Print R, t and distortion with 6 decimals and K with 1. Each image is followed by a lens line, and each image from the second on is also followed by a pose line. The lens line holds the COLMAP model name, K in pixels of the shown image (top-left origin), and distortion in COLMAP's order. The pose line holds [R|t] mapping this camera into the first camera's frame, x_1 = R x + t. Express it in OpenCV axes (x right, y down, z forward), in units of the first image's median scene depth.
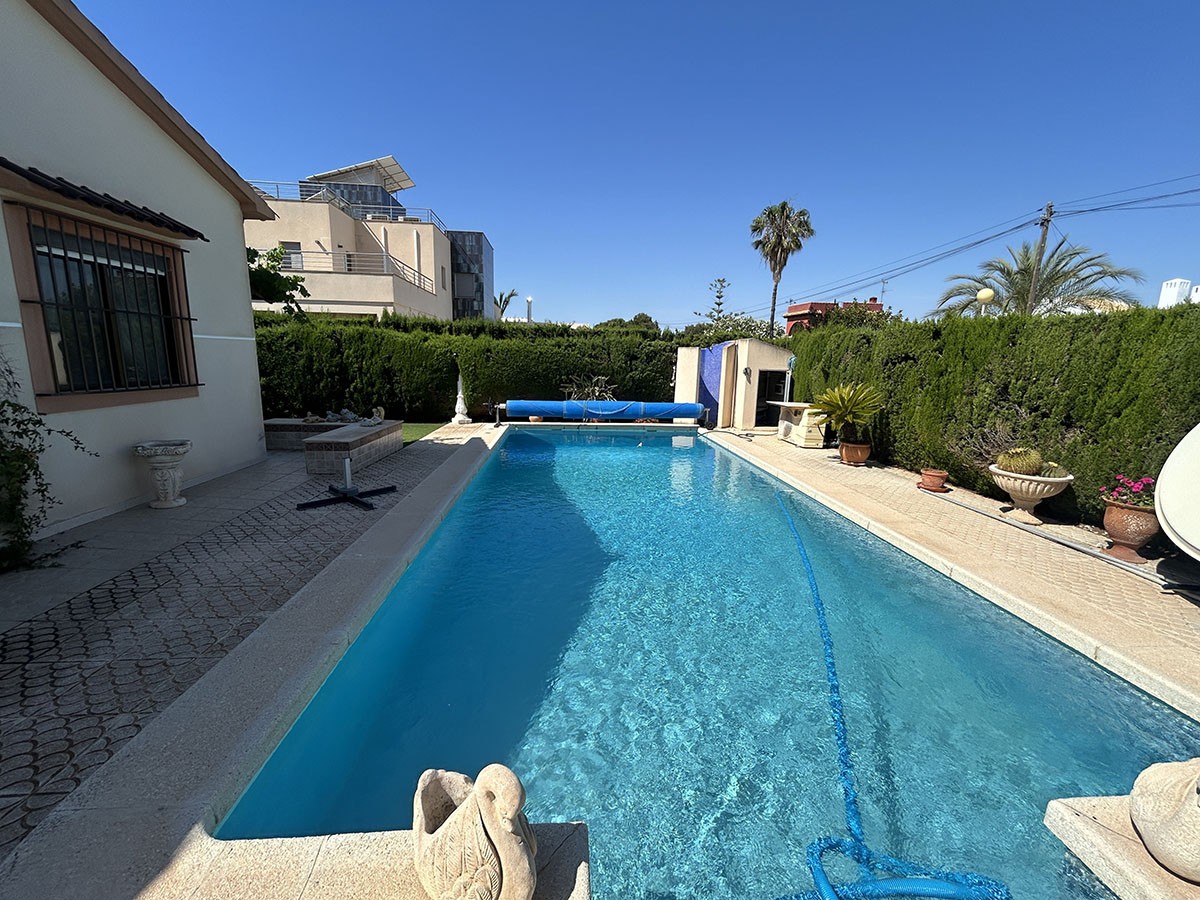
lens RADIAL K [[485.6, 0, 599.9], [0, 485.6, 448.3], [0, 0, 1]] dist [-0.002054, 0.000231]
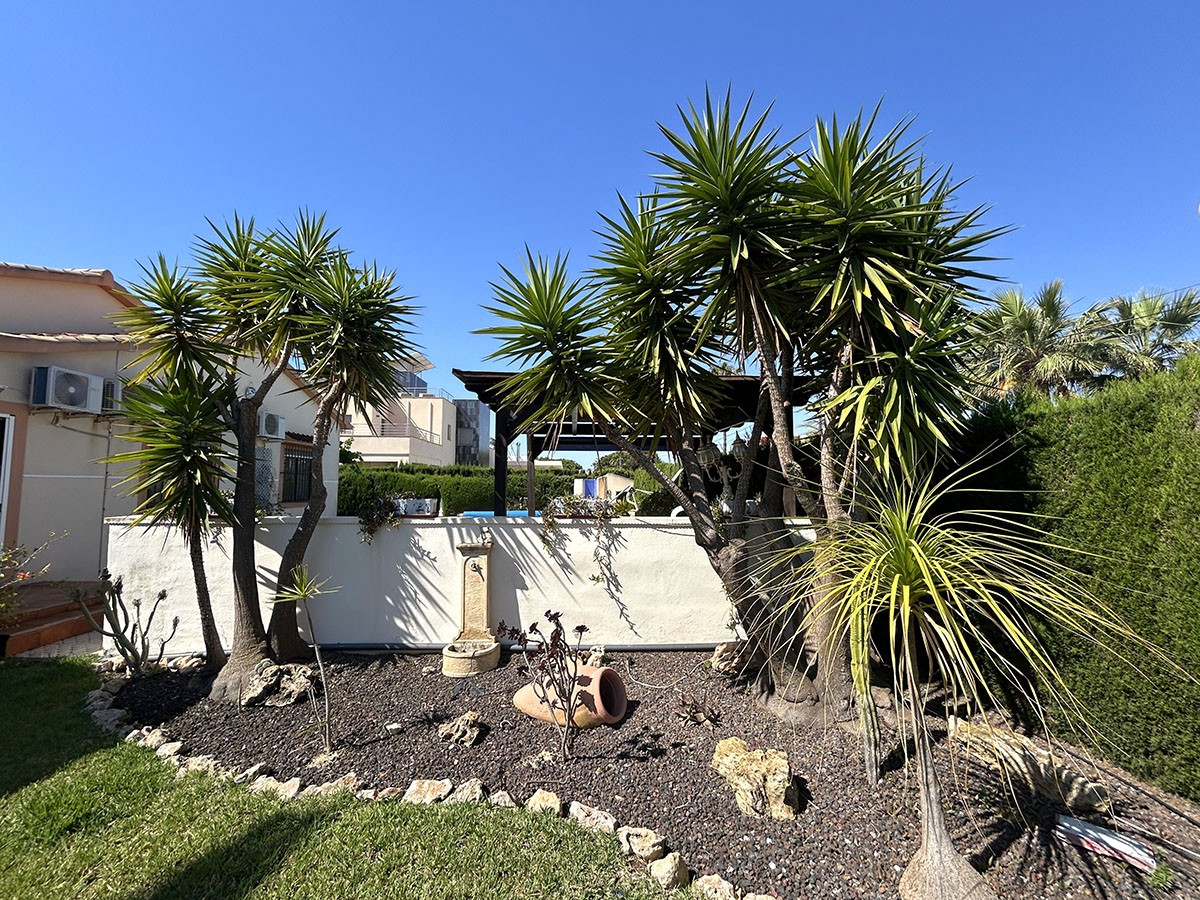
lens RADIAL K [[485.6, 0, 597.5], [0, 485.6, 453.9], [0, 0, 1]] dist [-0.002054, 0.000231]
pose [[0.998933, -0.026751, -0.037658, 0.317916], [0.016427, 0.967677, -0.251658, 0.130971], [0.043173, 0.250771, 0.967083, -0.638991]]
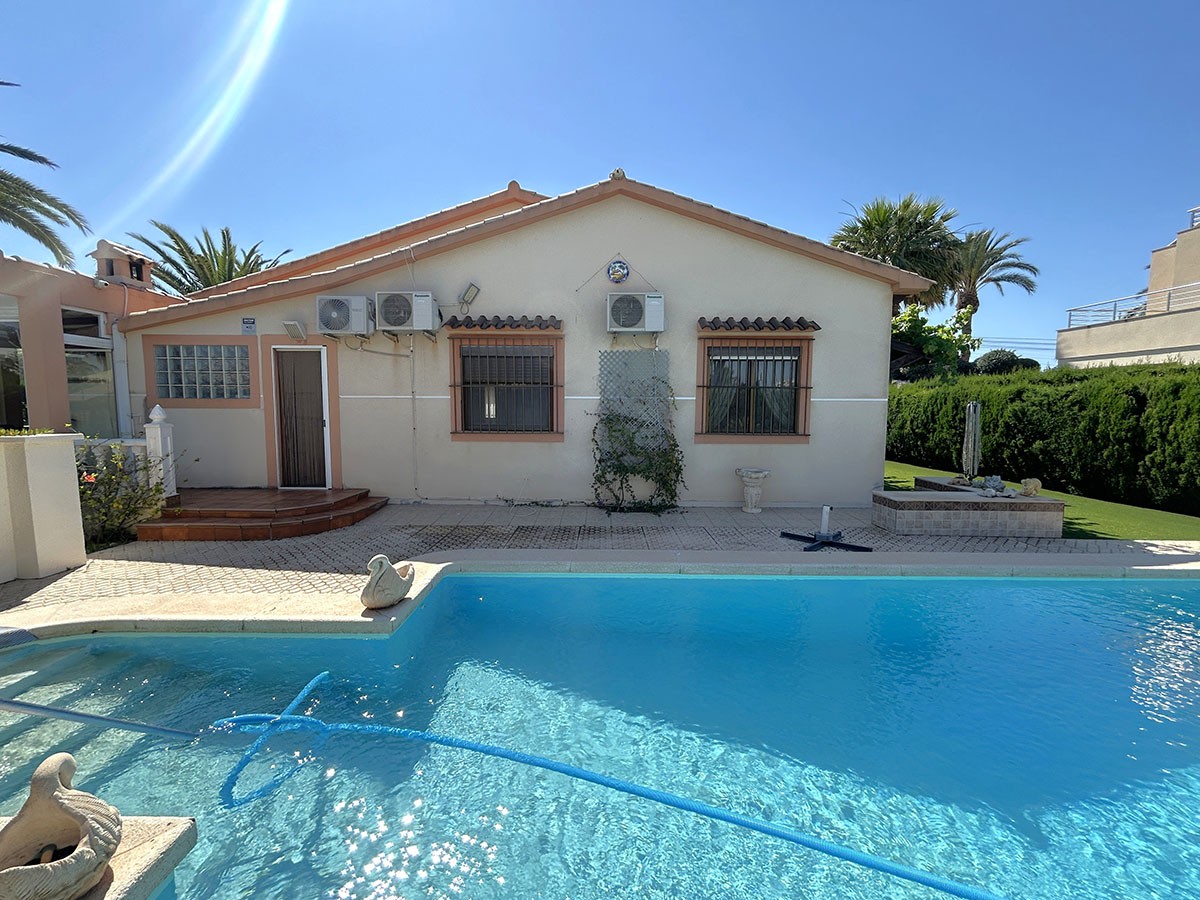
lens RADIAL K [[485.6, 0, 597.1], [0, 485.6, 443.7], [0, 0, 1]] dist [-0.002054, 0.000231]
pose [[-0.072300, 0.050586, -0.996099, 0.262482], [-0.192118, 0.979304, 0.063678, -0.038558], [0.978705, 0.195973, -0.061085, 0.243912]]
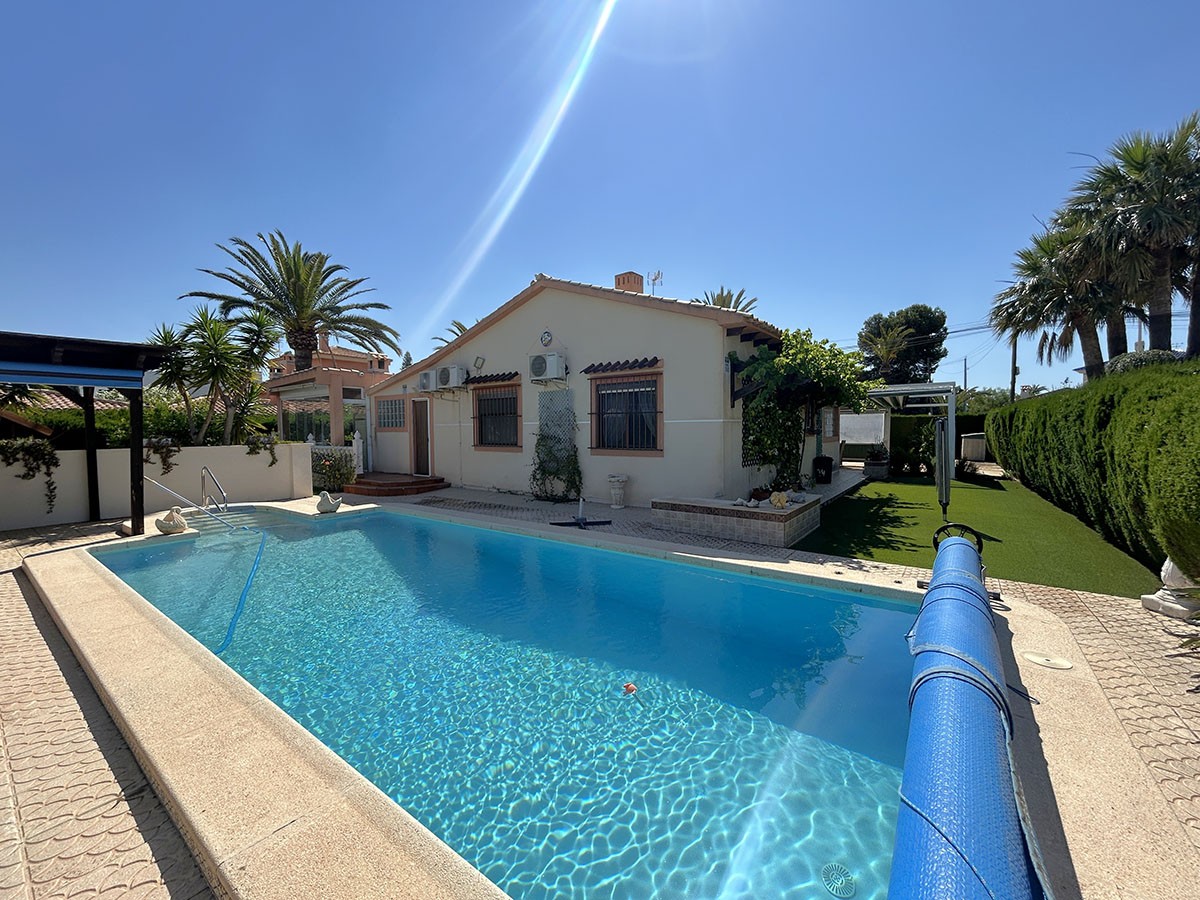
lens RADIAL K [[485.6, 0, 601.7], [0, 485.6, 448.1], [0, 0, 1]] dist [-0.002054, 0.000231]
pose [[-0.643979, 0.007446, -0.765007, 0.272118], [-0.152233, 0.978709, 0.137675, -0.157968], [0.749744, 0.205119, -0.629134, 0.888569]]
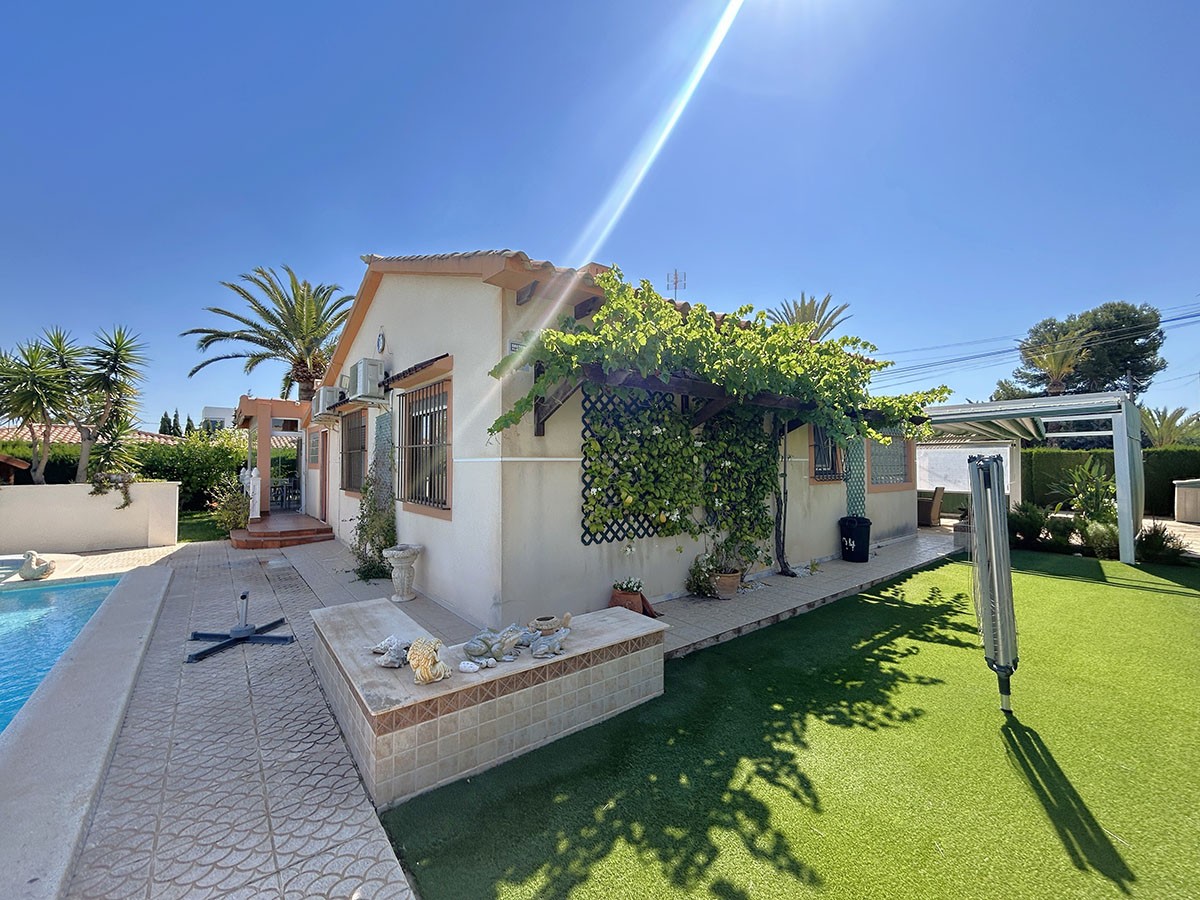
lens RADIAL K [[485.6, 0, 602.4], [0, 485.6, 449.6], [0, 0, 1]] dist [-0.002054, 0.000231]
pose [[-0.820970, -0.045348, -0.569167, -0.242330], [-0.128941, 0.985815, 0.107440, -0.185209], [0.556221, 0.161594, -0.815172, 0.916814]]
